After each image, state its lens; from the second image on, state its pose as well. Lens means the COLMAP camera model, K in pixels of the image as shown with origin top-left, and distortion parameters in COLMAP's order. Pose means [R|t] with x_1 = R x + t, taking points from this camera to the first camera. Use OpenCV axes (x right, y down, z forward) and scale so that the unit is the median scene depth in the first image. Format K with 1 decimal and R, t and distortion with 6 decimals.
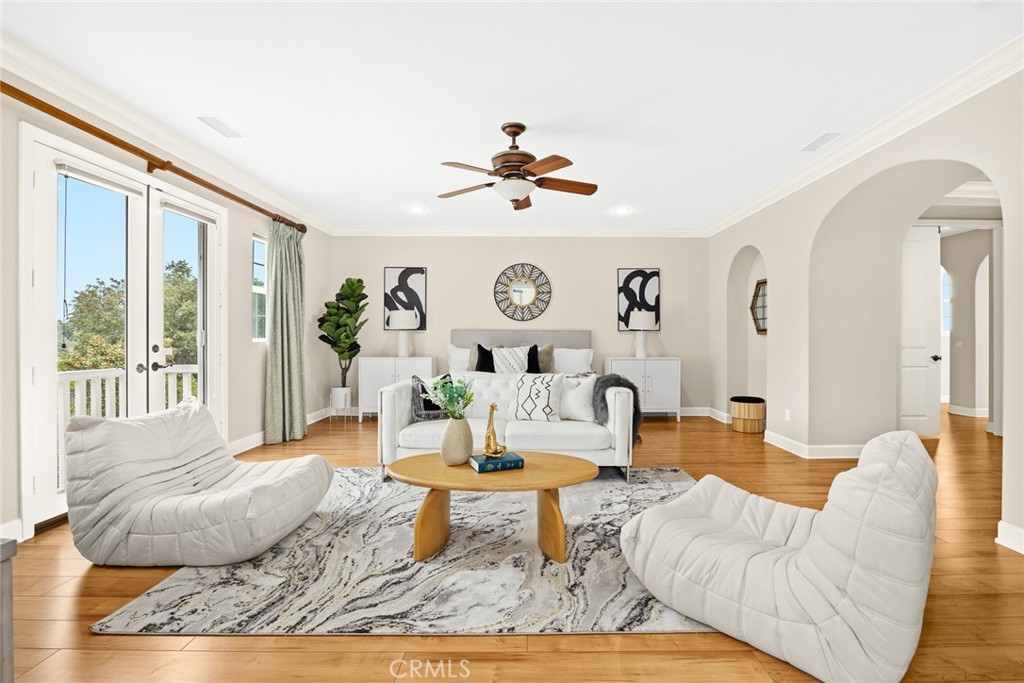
lens RADIAL K [[453.1, 0, 539.2], [0, 453.1, 333.4], [0, 0, 1]] dist [-0.008585, -0.000951]
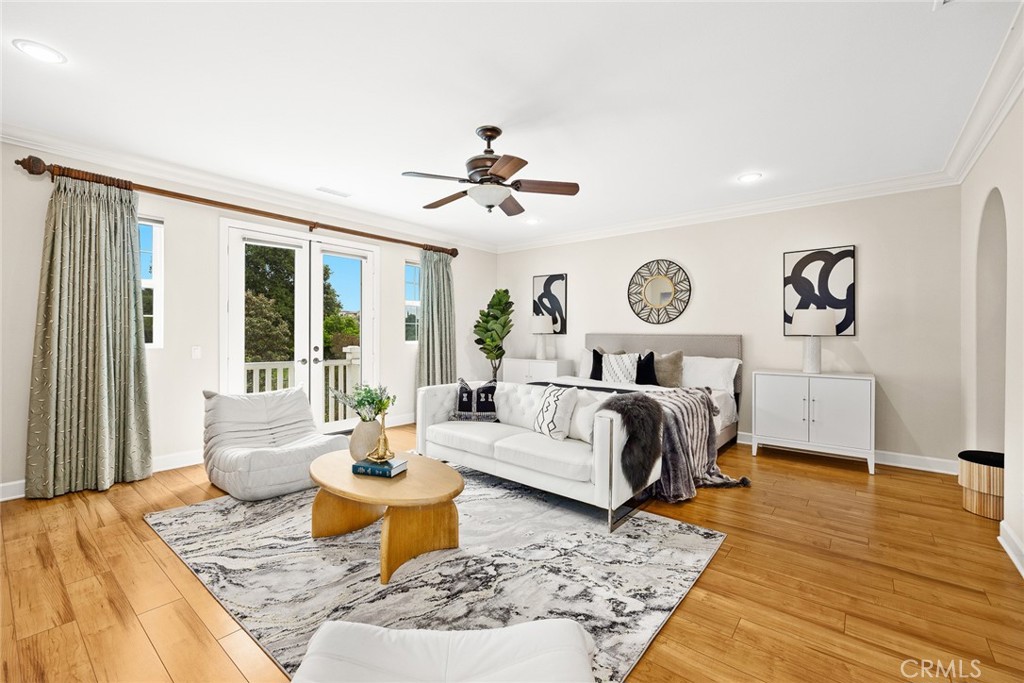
lens RADIAL K [[434.6, 0, 518.9], [0, 434.6, 336.7], [0, 0, 1]] dist [0.006599, 0.000370]
pose [[0.766508, 0.006588, -0.642200, 0.353452], [-0.000662, 0.999955, 0.009468, -0.012451], [0.642234, -0.006833, 0.766478, 0.192959]]
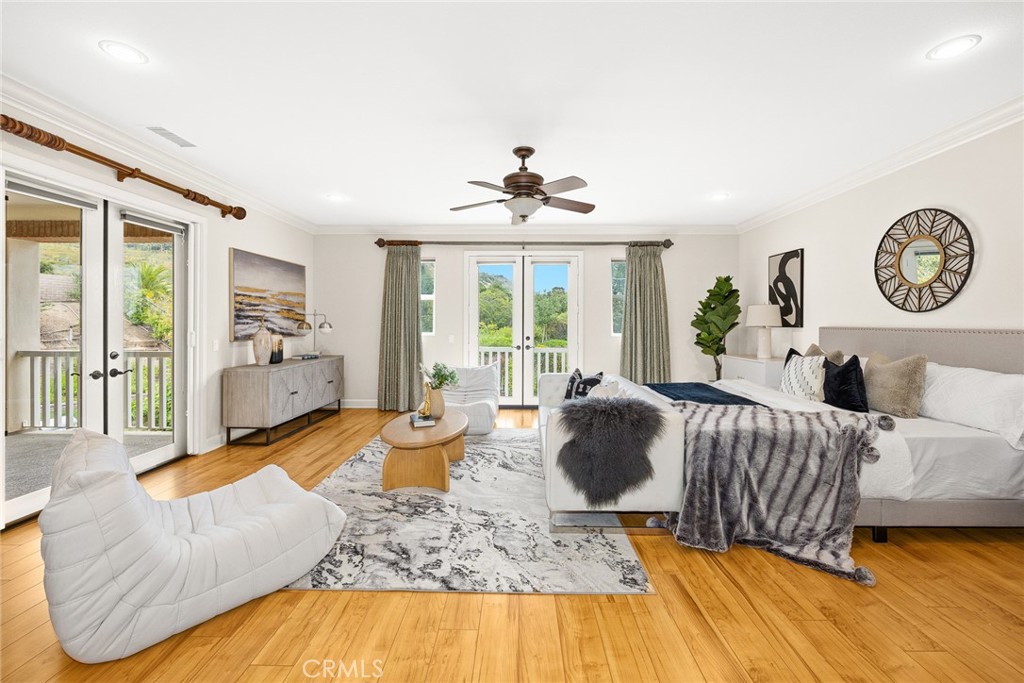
lens RADIAL K [[422.6, 0, 517.5], [0, 422.6, 322.1], [0, 0, 1]] dist [-0.002044, -0.000015]
pose [[-0.033128, -0.003555, -0.999445, 0.582712], [0.002322, 0.999991, -0.003634, -0.017637], [0.999448, -0.002441, -0.033119, 0.605372]]
